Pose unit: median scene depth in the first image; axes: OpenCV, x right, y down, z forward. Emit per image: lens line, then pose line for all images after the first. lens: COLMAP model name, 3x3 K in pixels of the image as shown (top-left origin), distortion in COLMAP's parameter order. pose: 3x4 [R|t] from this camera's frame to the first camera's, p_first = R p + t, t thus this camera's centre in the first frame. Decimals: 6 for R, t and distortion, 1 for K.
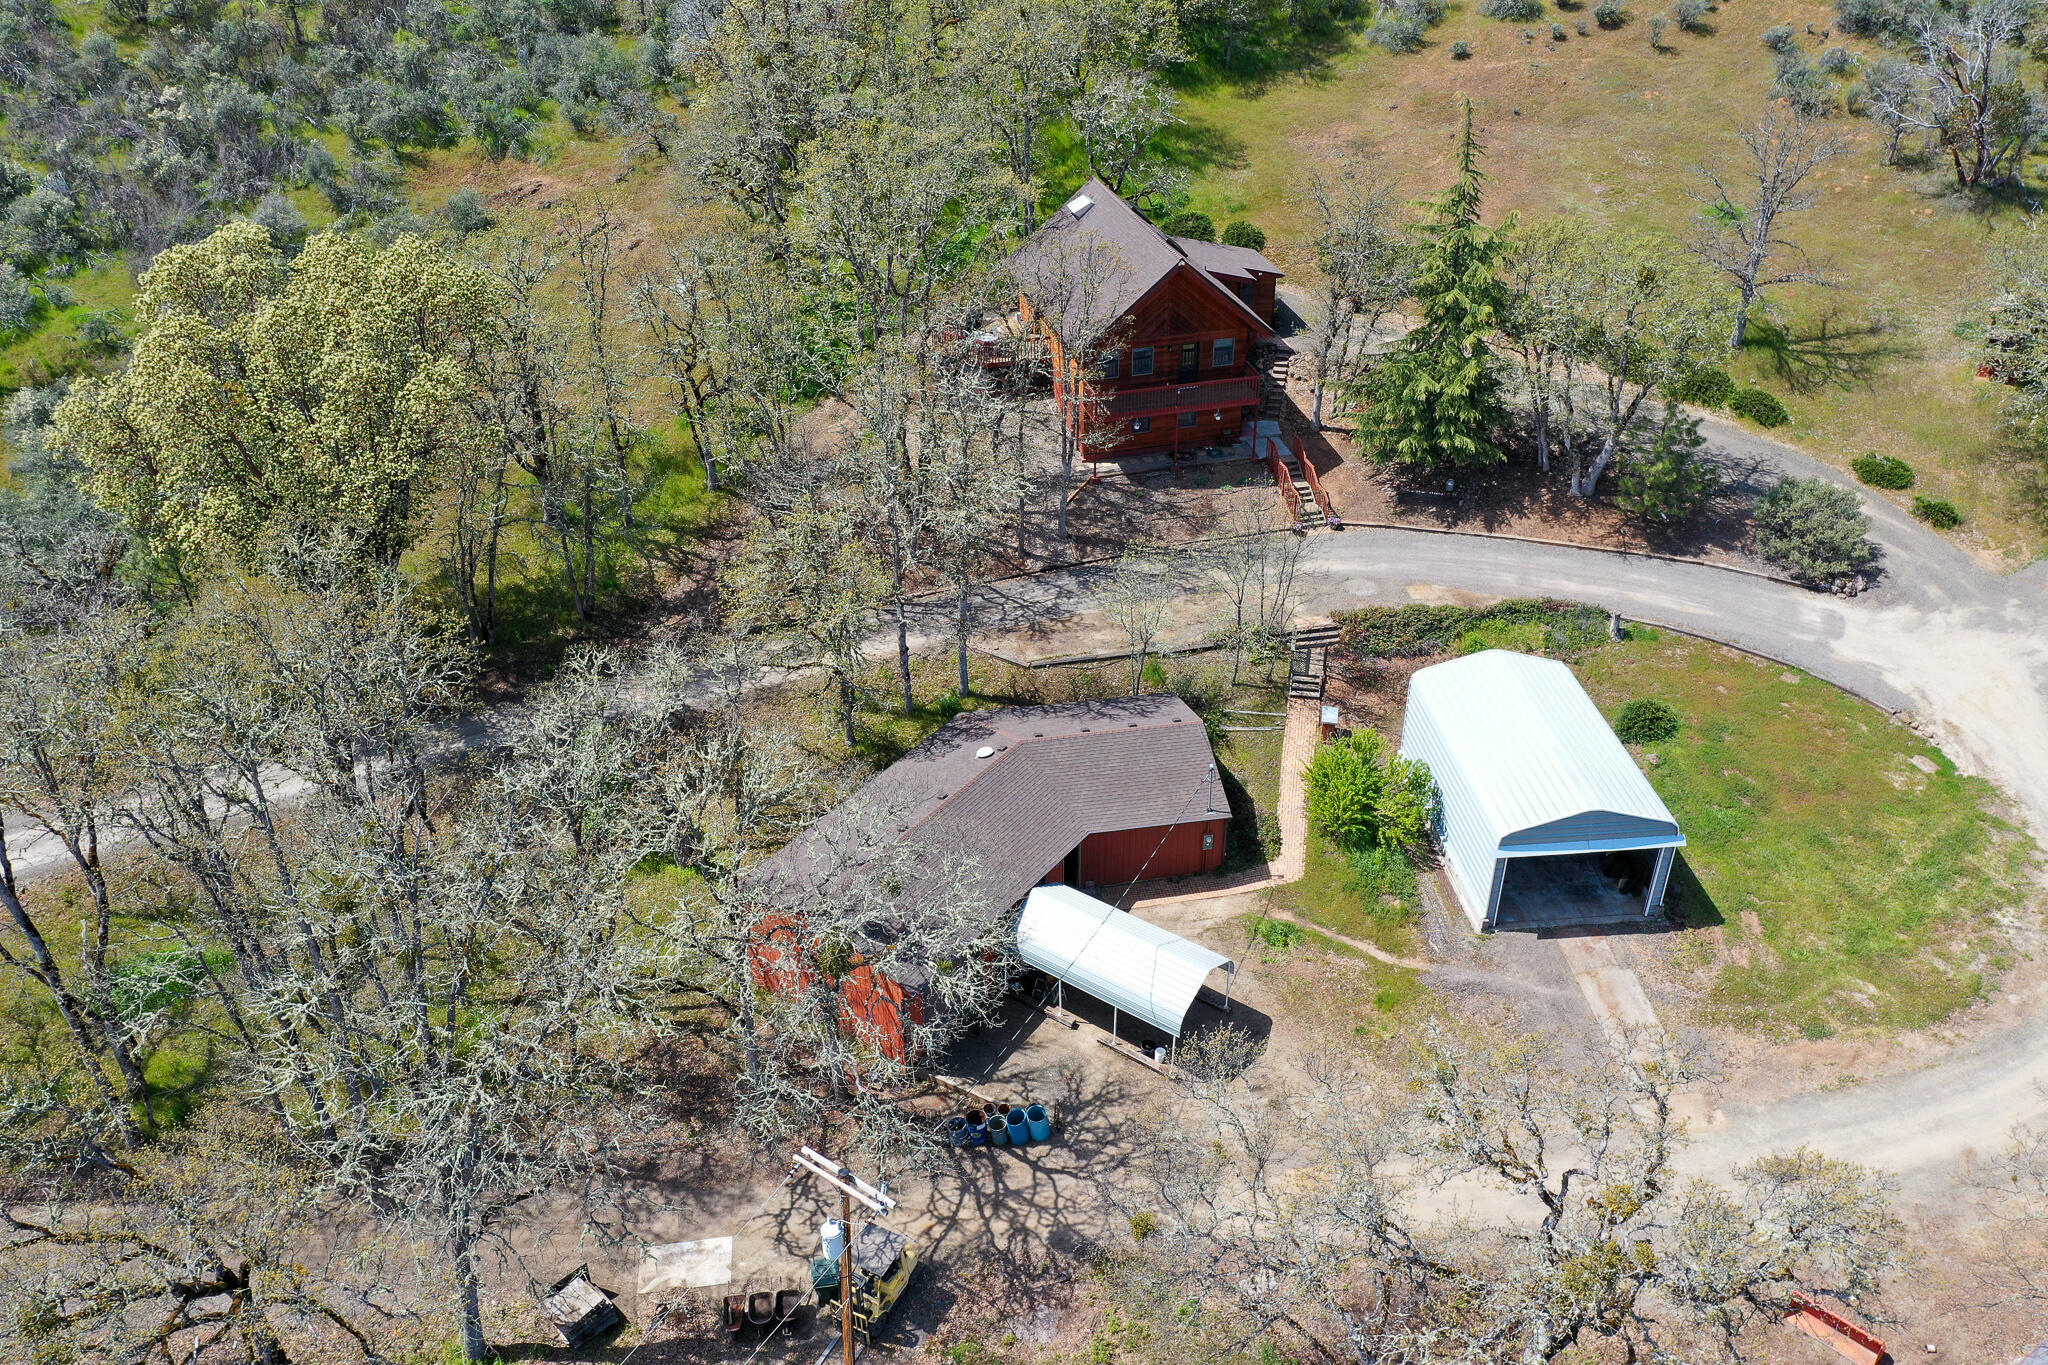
lens RADIAL K [[1613.8, 0, 1013.4], [0, 1613.8, 676.7], [0, 0, 1]] dist [0.010767, -0.003568]
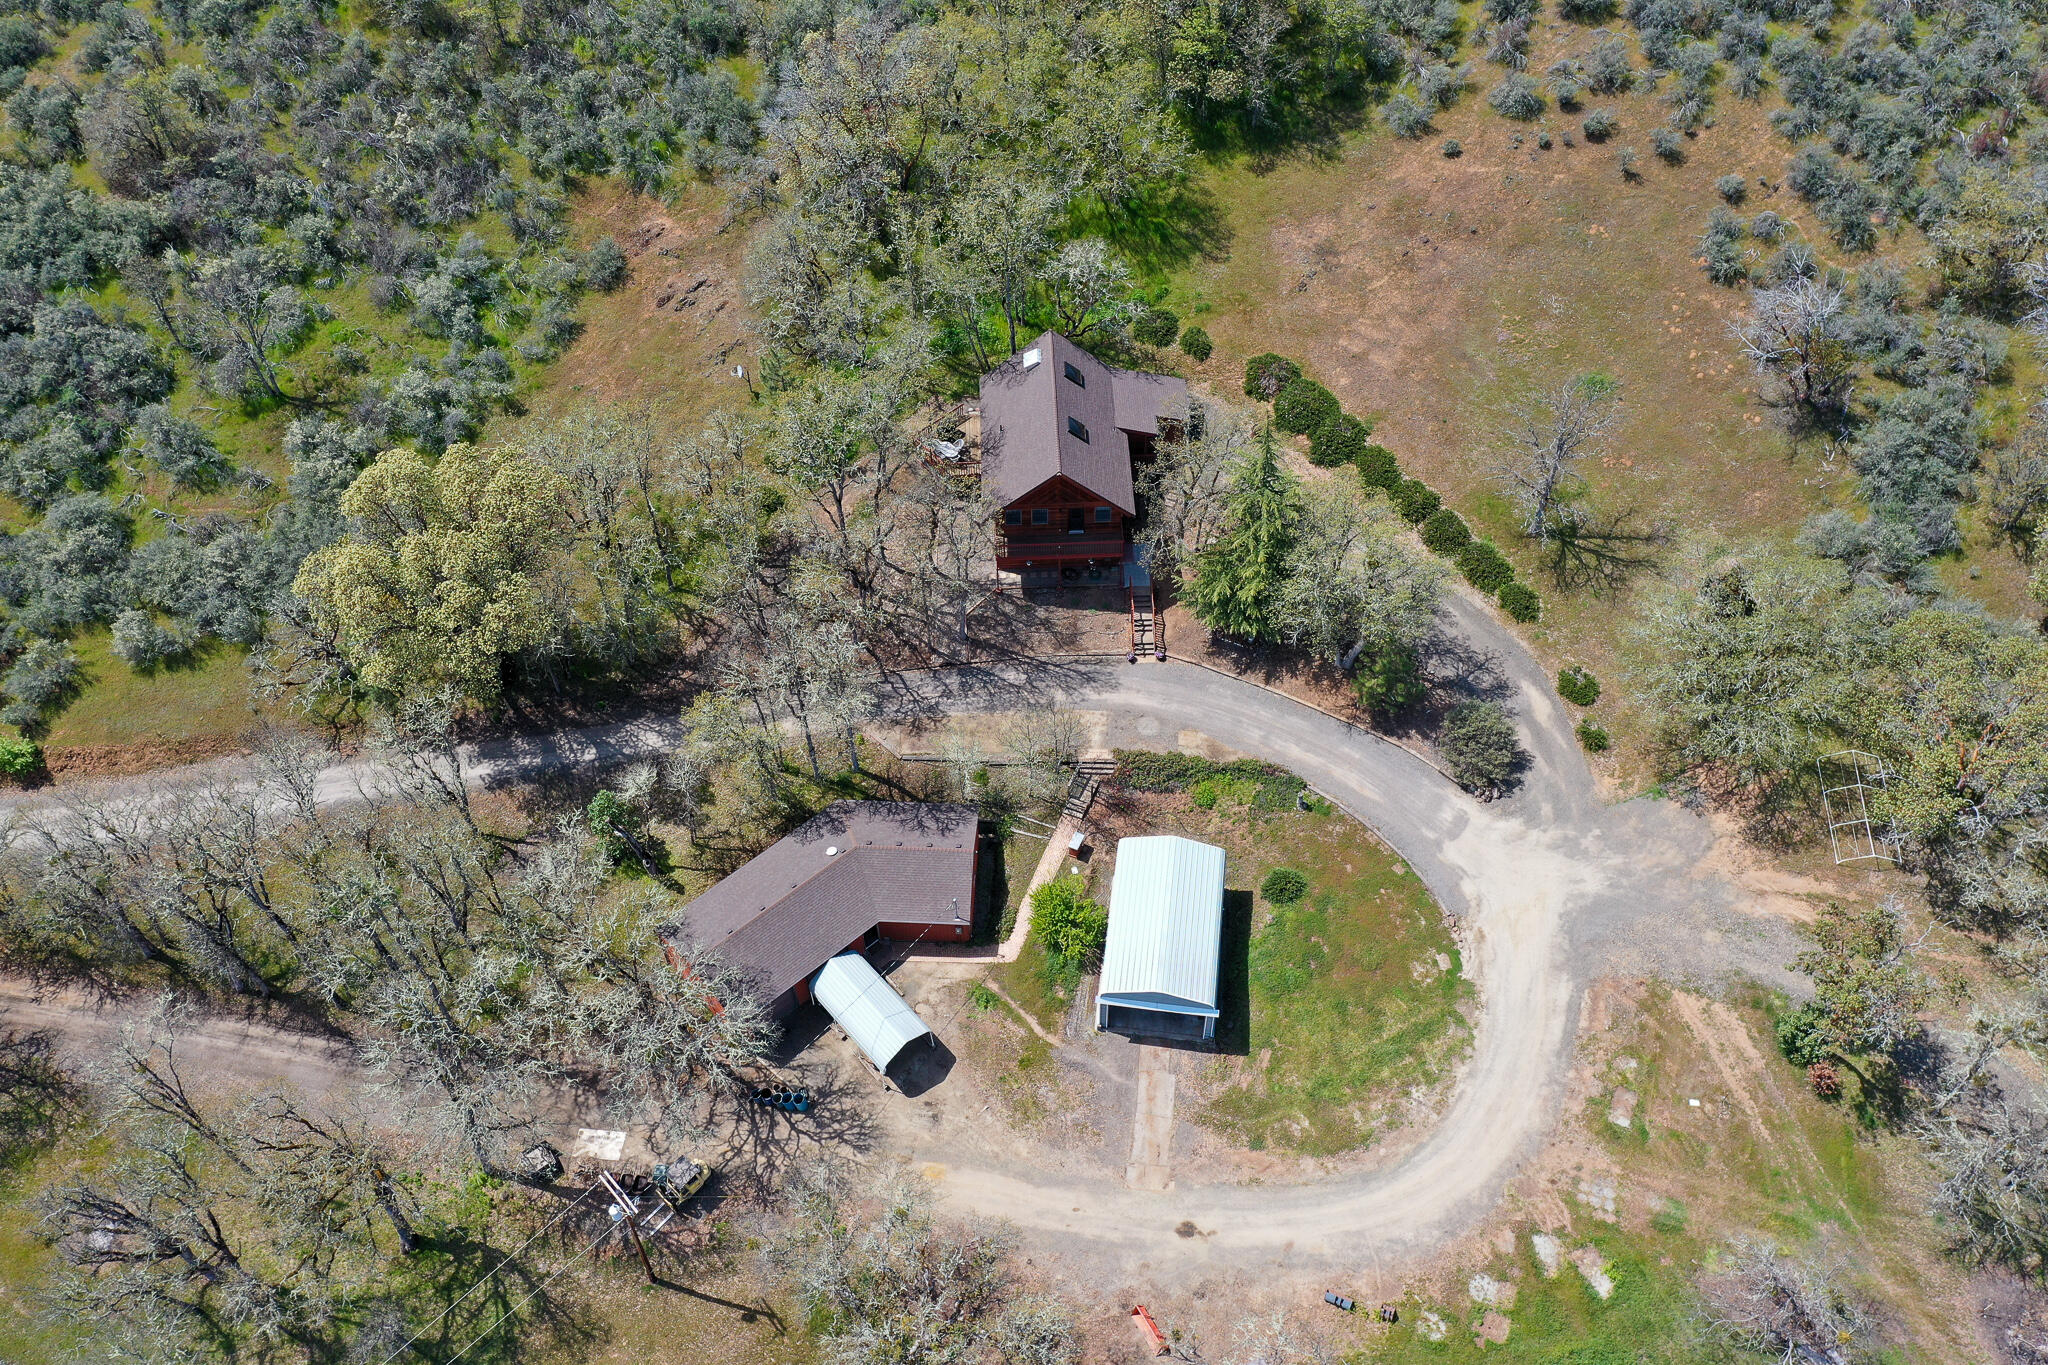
lens RADIAL K [[1613.8, 0, 1013.4], [0, 1613.8, 676.7], [0, 0, 1]] dist [0.010767, -0.003568]
pose [[0.973700, 0.166764, -0.155233, 0.328870], [-0.109778, 0.940447, 0.321726, -0.566763], [0.199640, -0.296224, 0.934021, -0.352402]]
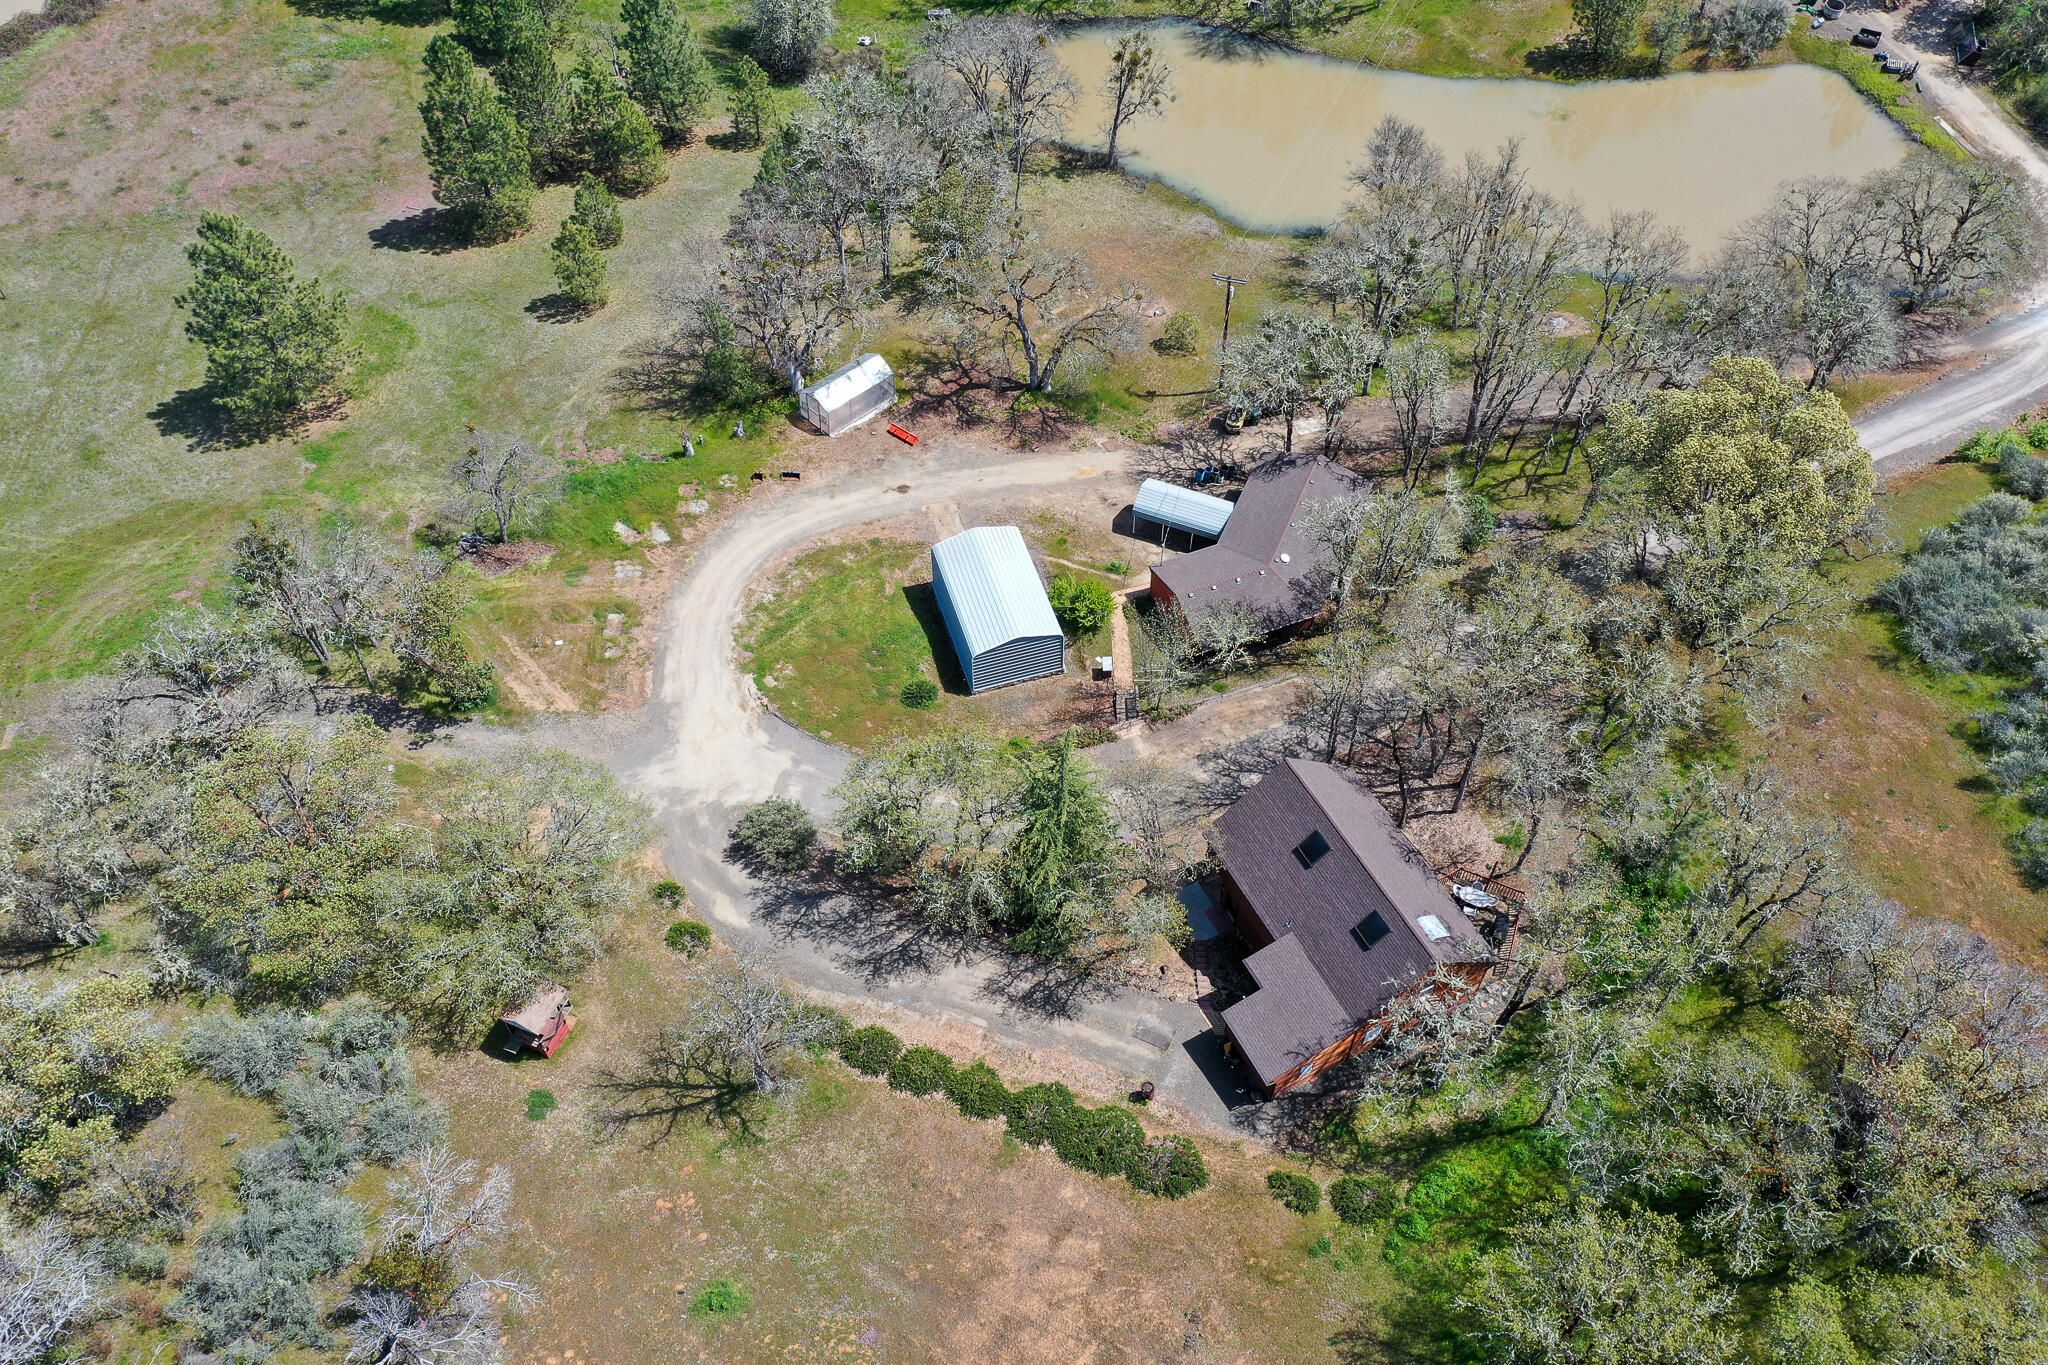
lens RADIAL K [[1613.8, 0, 1013.4], [0, 1613.8, 676.7], [0, 0, 1]] dist [0.010767, -0.003568]
pose [[-0.978032, 0.171823, -0.118023, 0.461670], [-0.102096, 0.098781, 0.989858, -1.514129], [0.181738, 0.980163, -0.079069, 1.064347]]
